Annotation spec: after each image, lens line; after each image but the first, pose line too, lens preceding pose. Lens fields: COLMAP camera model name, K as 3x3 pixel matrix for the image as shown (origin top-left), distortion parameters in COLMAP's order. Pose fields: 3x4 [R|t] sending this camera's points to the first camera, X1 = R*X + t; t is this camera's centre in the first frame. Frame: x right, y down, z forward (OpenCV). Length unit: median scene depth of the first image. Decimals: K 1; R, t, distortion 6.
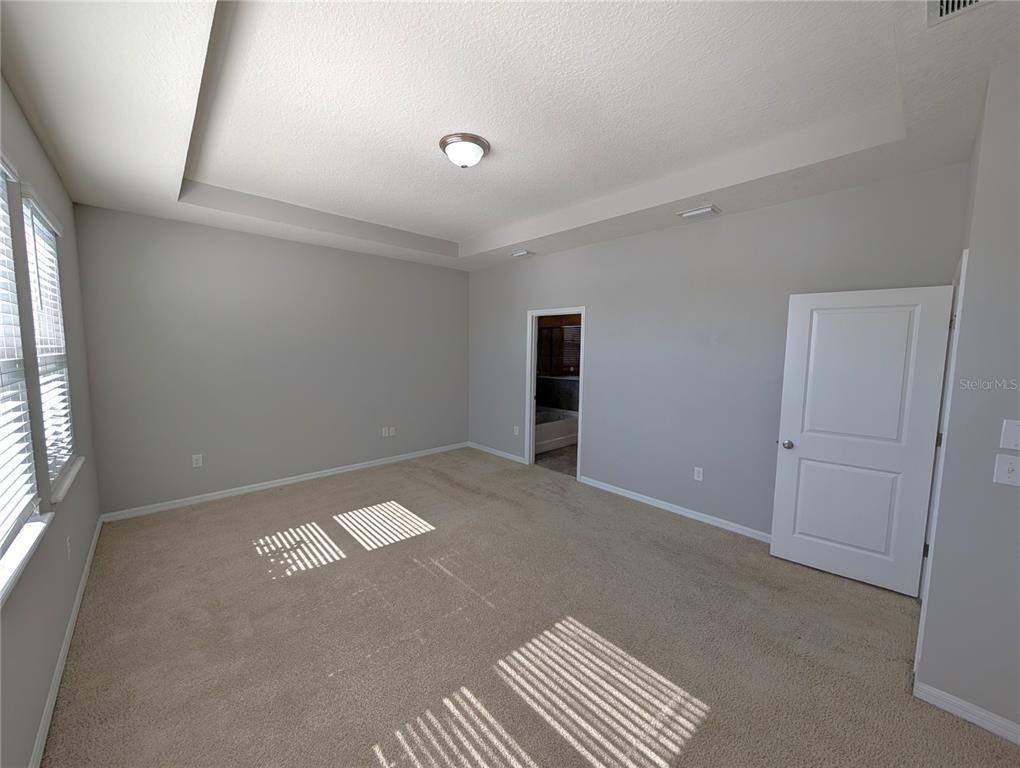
lens RADIAL K [[385.4, 0, 507.3], [0, 385.4, 382.3], [0, 0, 1]] dist [0.001882, -0.000481]
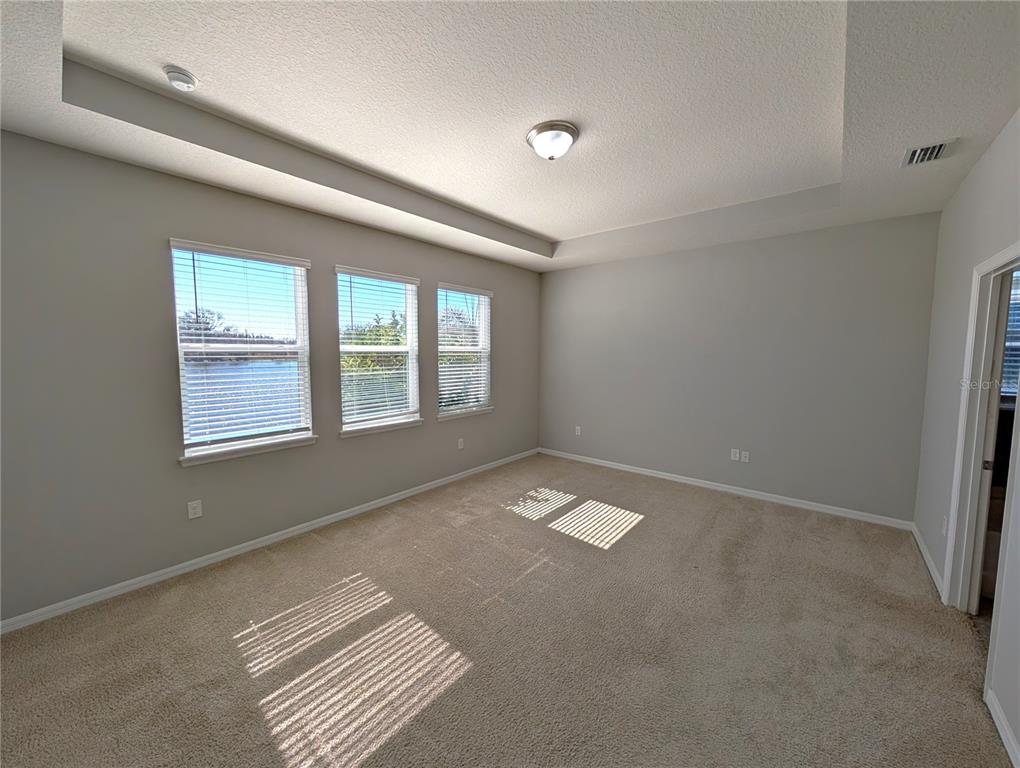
lens RADIAL K [[385.4, 0, 508.7], [0, 385.4, 383.7], [0, 0, 1]] dist [0.001882, -0.000481]
pose [[0.119367, 0.073911, -0.990095, 0.593937], [-0.094587, 0.993536, 0.062764, -0.037119], [0.988334, 0.086158, 0.125587, 0.572861]]
